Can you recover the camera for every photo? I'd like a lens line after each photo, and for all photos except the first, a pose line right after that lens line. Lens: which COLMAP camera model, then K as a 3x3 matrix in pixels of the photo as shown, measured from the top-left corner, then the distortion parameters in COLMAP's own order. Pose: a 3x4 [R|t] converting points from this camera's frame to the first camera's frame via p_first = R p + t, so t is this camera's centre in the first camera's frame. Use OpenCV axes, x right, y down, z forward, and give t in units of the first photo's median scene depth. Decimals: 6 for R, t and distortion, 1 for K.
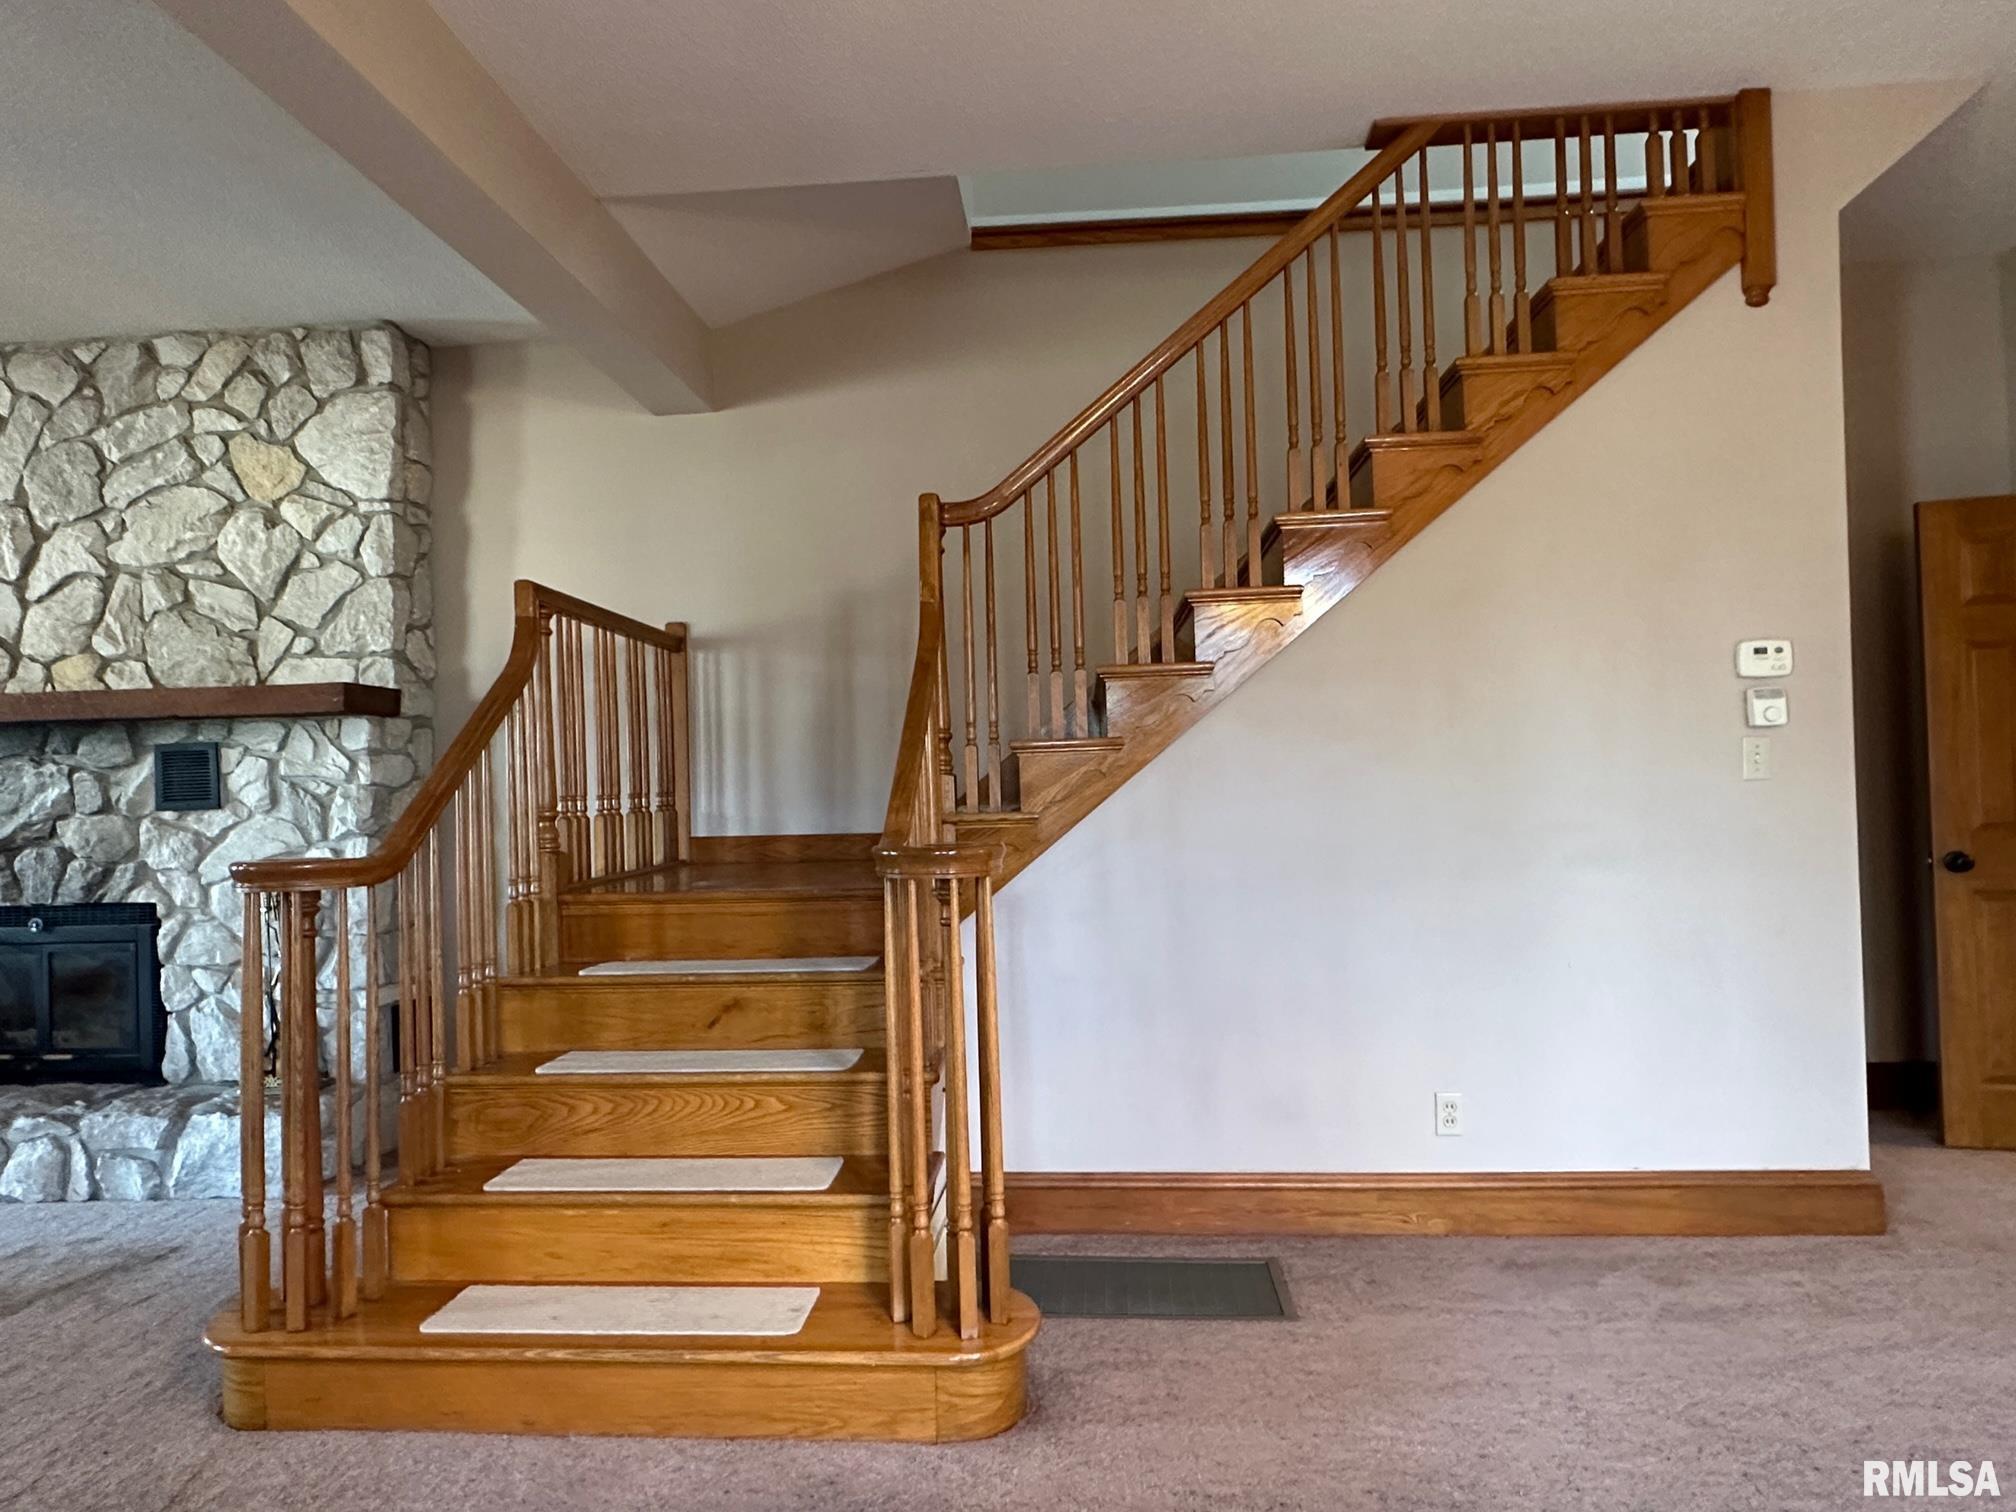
lens RADIAL K [[1169.0, 0, 1009.1], [0, 1169.0, 767.2], [0, 0, 1]] dist [0.001654, -0.000886]
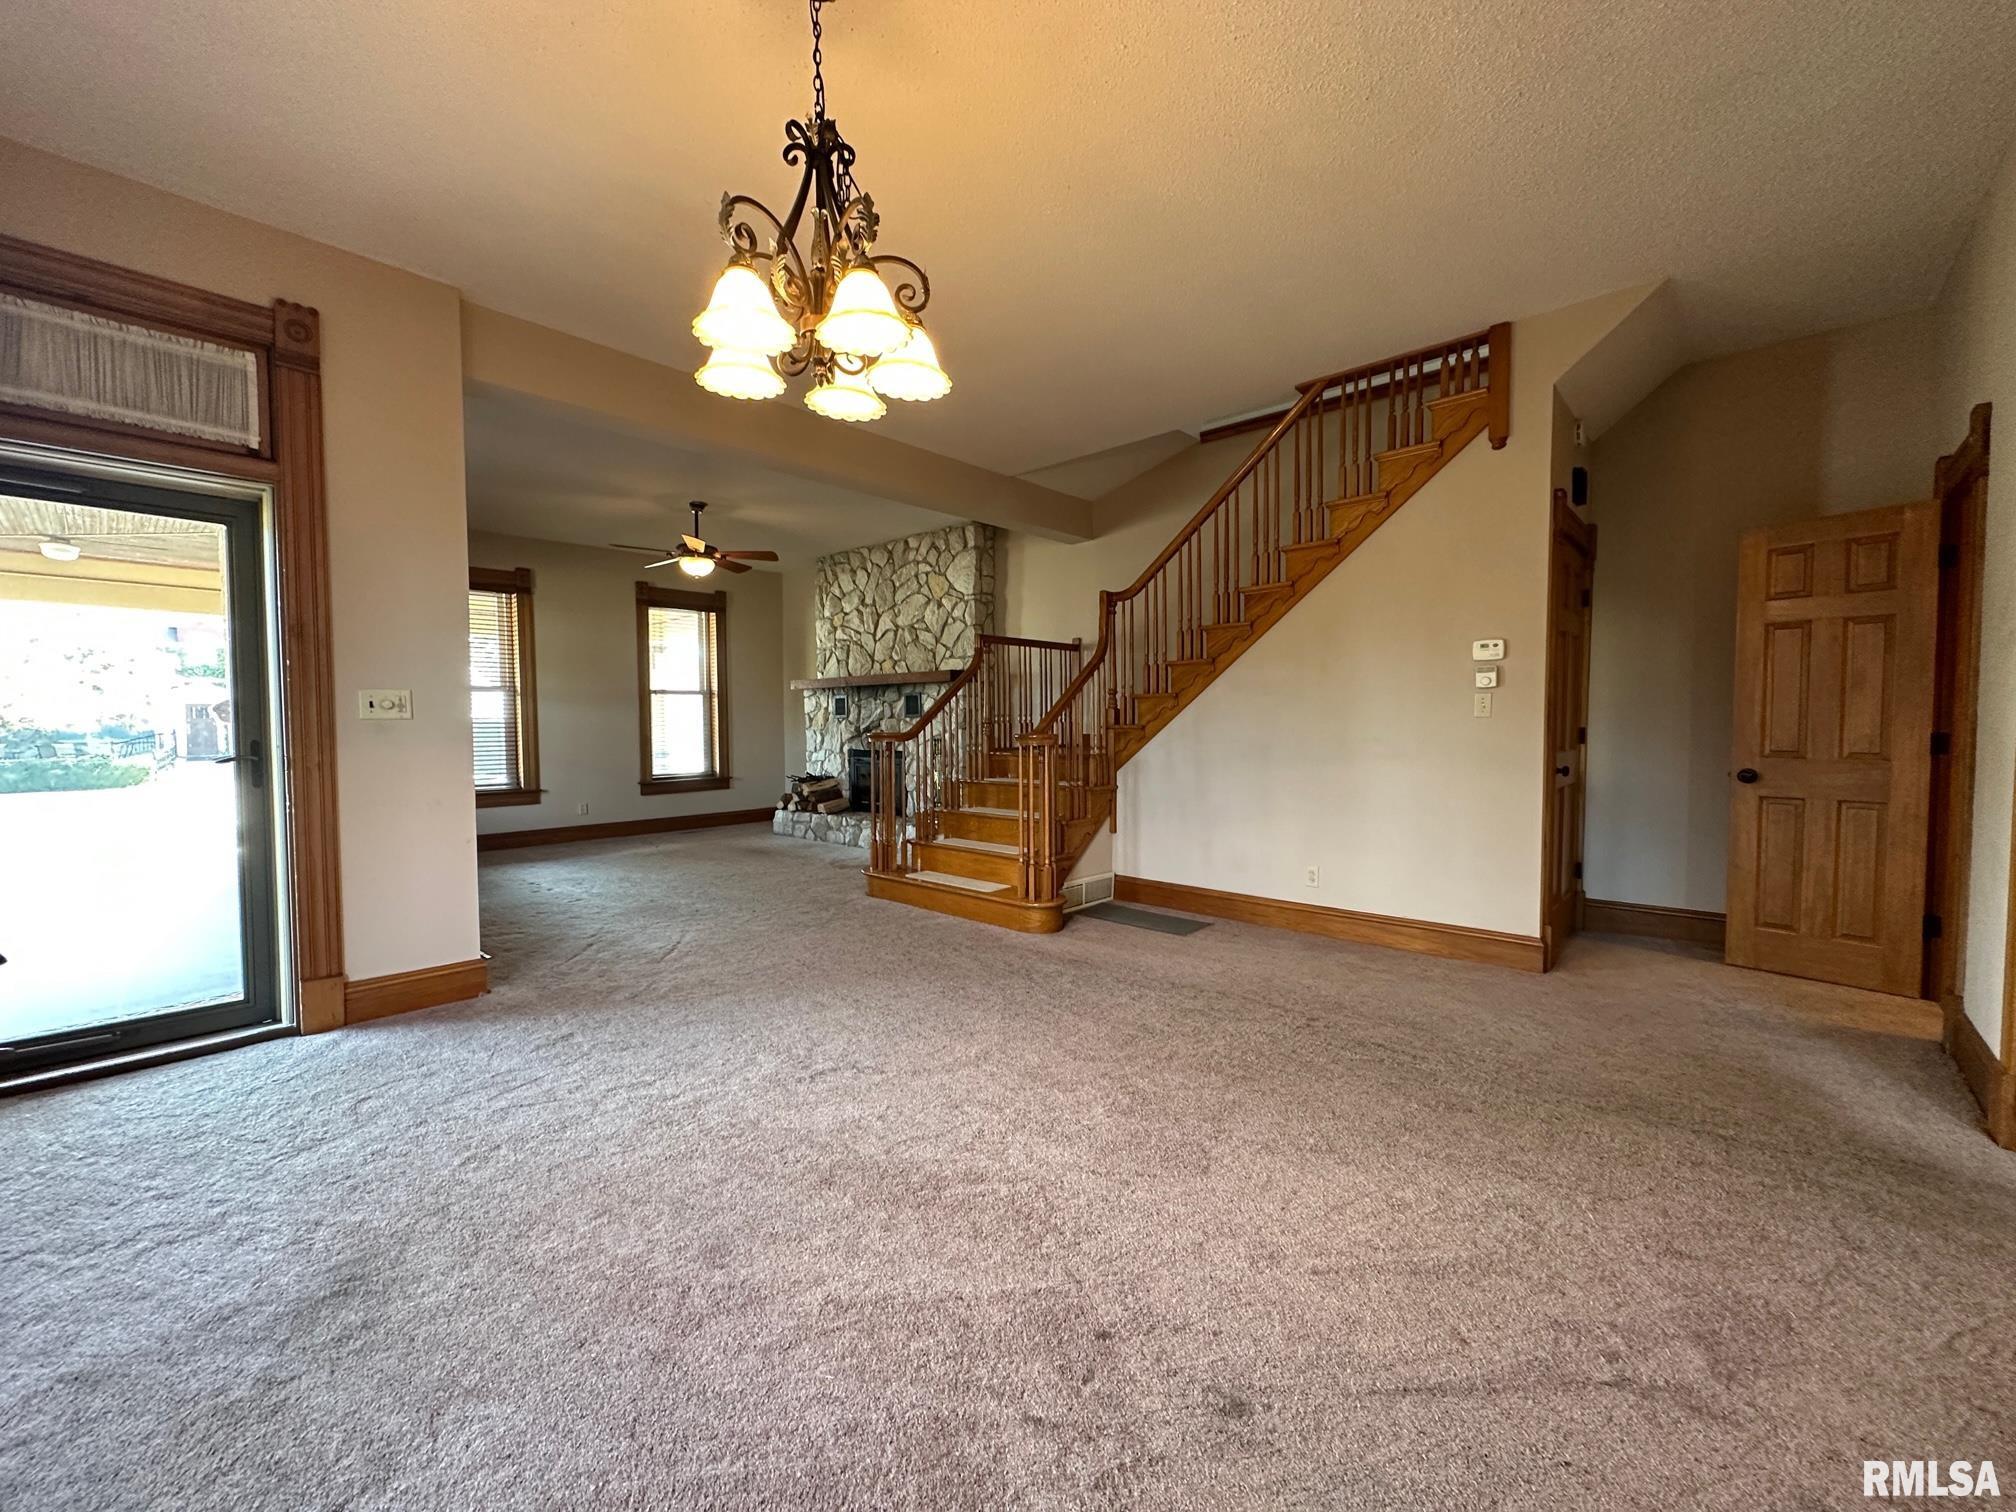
lens RADIAL K [[802.2, 0, 1005.7], [0, 802.2, 755.1], [0, 0, 1]] dist [-0.002770, 0.000838]
pose [[0.786198, 0.048945, -0.616033, 0.587130], [-0.004898, 0.997321, 0.072988, -0.012423], [0.617955, -0.054366, 0.784331, -0.310748]]
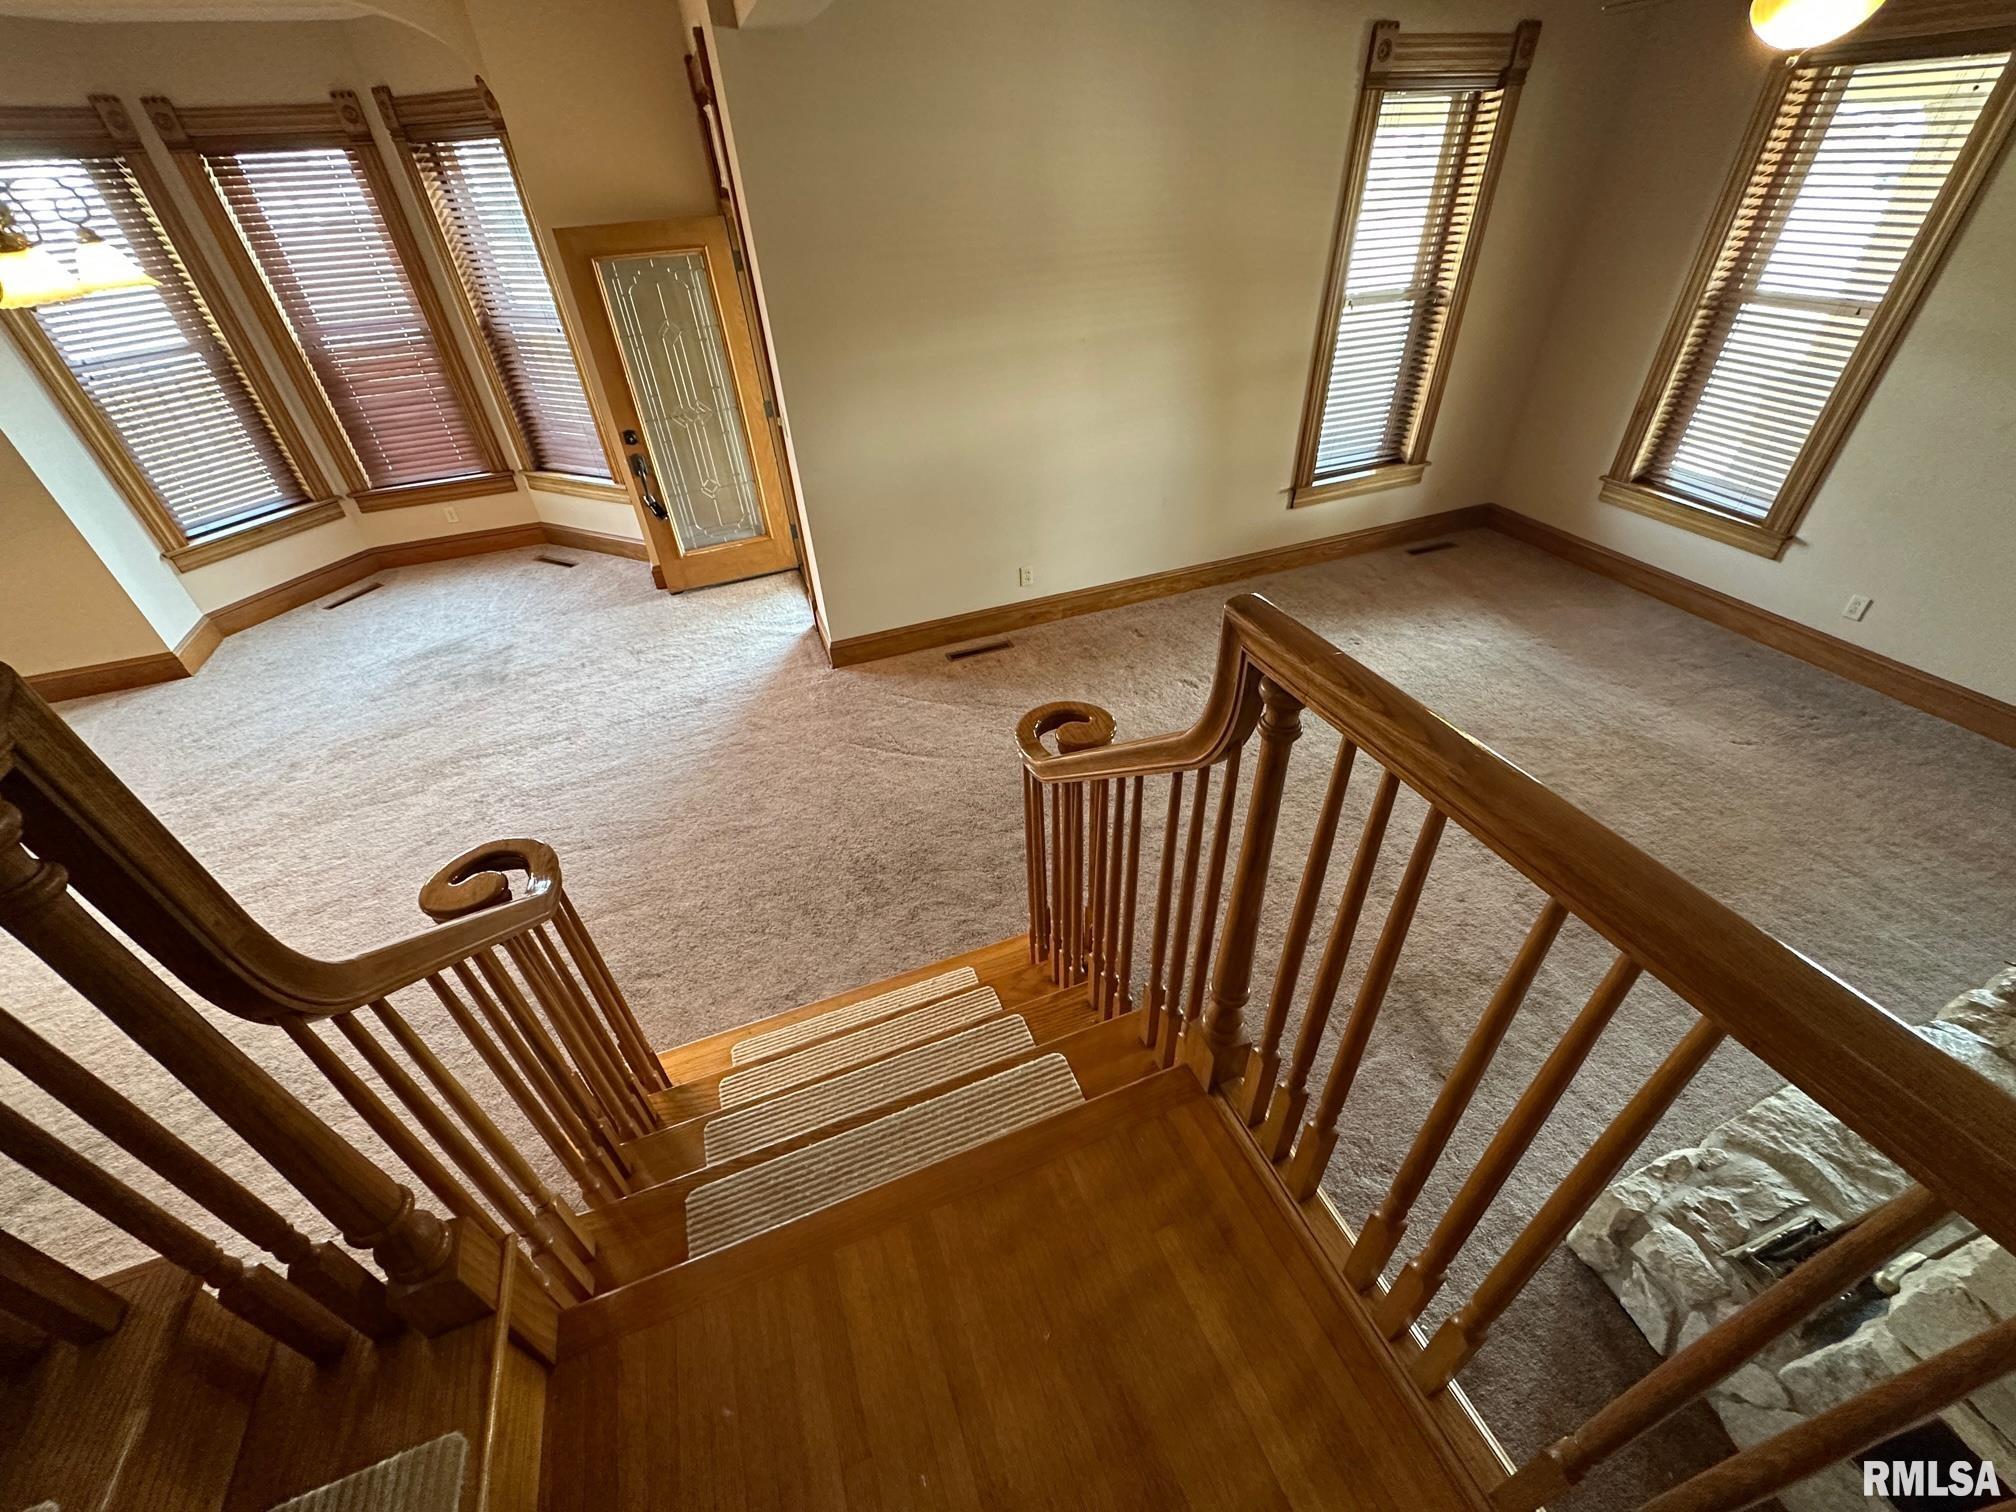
lens RADIAL K [[802.2, 0, 1005.7], [0, 802.2, 755.1], [0, 0, 1]] dist [-0.002770, 0.000838]
pose [[-0.903126, 0.309351, -0.297767, -0.167828], [0.076868, 0.798771, 0.596704, -0.228810], [0.422439, 0.516010, -0.745170, 0.919614]]
